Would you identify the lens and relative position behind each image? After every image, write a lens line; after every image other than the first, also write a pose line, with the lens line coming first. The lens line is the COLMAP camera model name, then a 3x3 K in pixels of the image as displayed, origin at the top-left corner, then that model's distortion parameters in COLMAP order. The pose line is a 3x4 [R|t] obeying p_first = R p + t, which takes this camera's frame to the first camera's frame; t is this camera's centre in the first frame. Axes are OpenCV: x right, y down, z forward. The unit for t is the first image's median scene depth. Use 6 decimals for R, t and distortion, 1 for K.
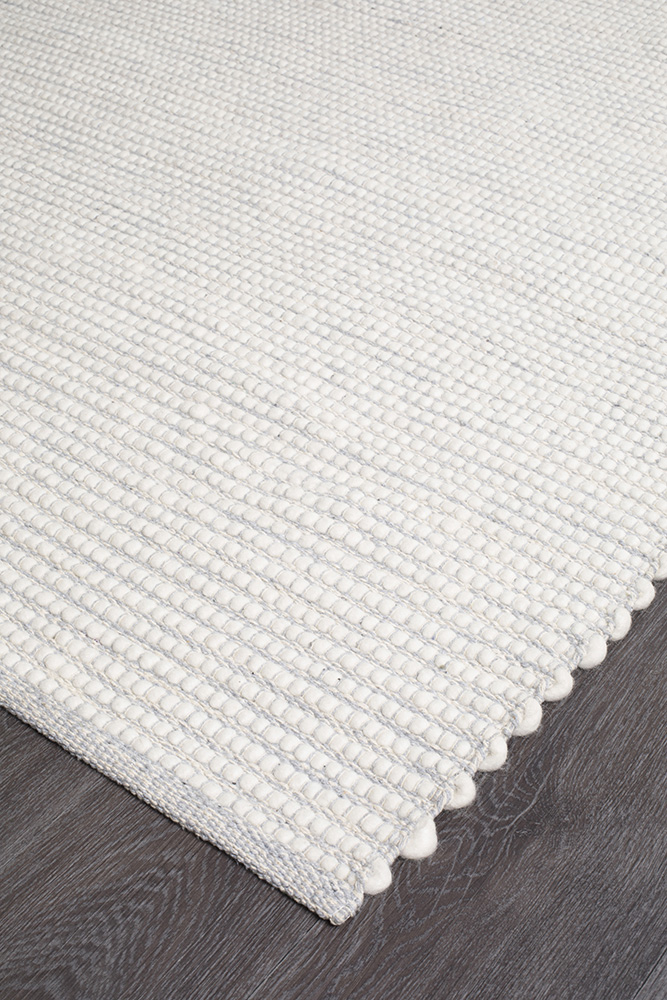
lens RADIAL K [[1530.5, 0, 334.0], [0, 1530.5, 497.7], [0, 0, 1]] dist [-0.208812, 0.000000]
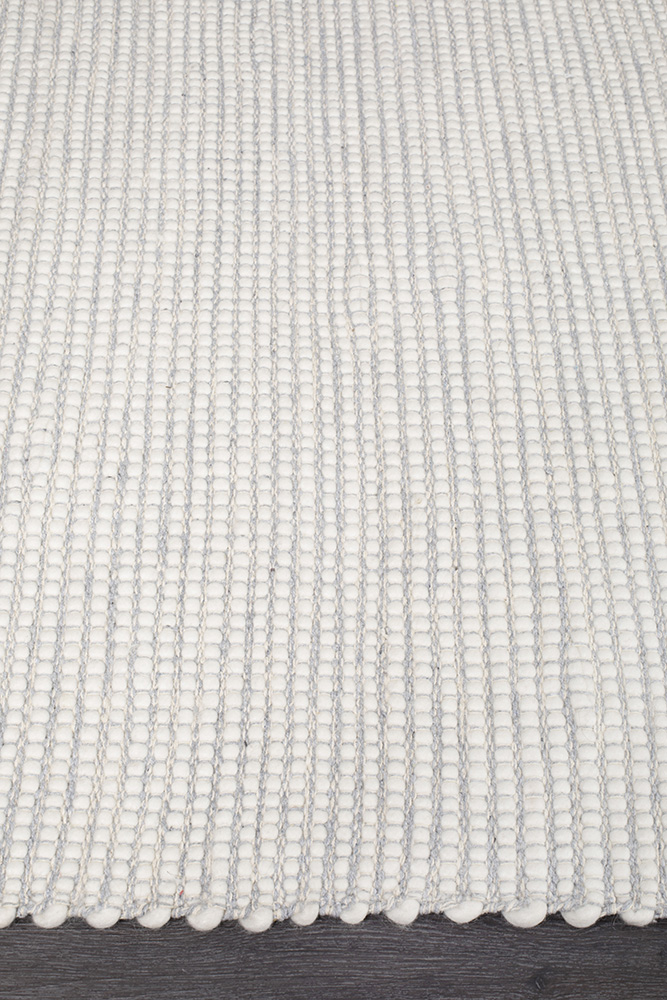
lens RADIAL K [[1530.5, 0, 339.3], [0, 1530.5, 504.4], [0, 0, 1]] dist [-0.208812, 0.000000]
pose [[0.610705, 0.667505, -0.426001, 0.543970], [-0.566324, 0.744188, 0.354206, -0.533218], [0.553459, 0.024939, 0.832503, 0.425606]]
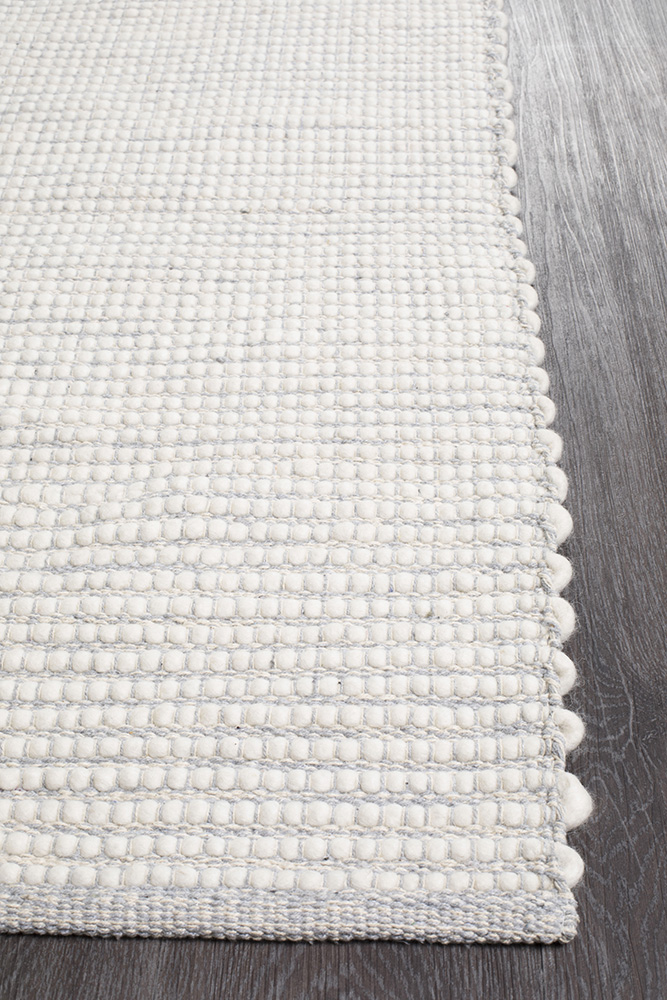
lens RADIAL K [[1530.5, 0, 337.1], [0, 1530.5, 500.7], [0, 0, 1]] dist [-0.208812, 0.000000]
pose [[0.810364, -0.397689, 0.430295, -0.286552], [0.390810, 0.914023, 0.108759, -0.050809], [-0.436552, 0.080029, 0.896112, 0.275595]]
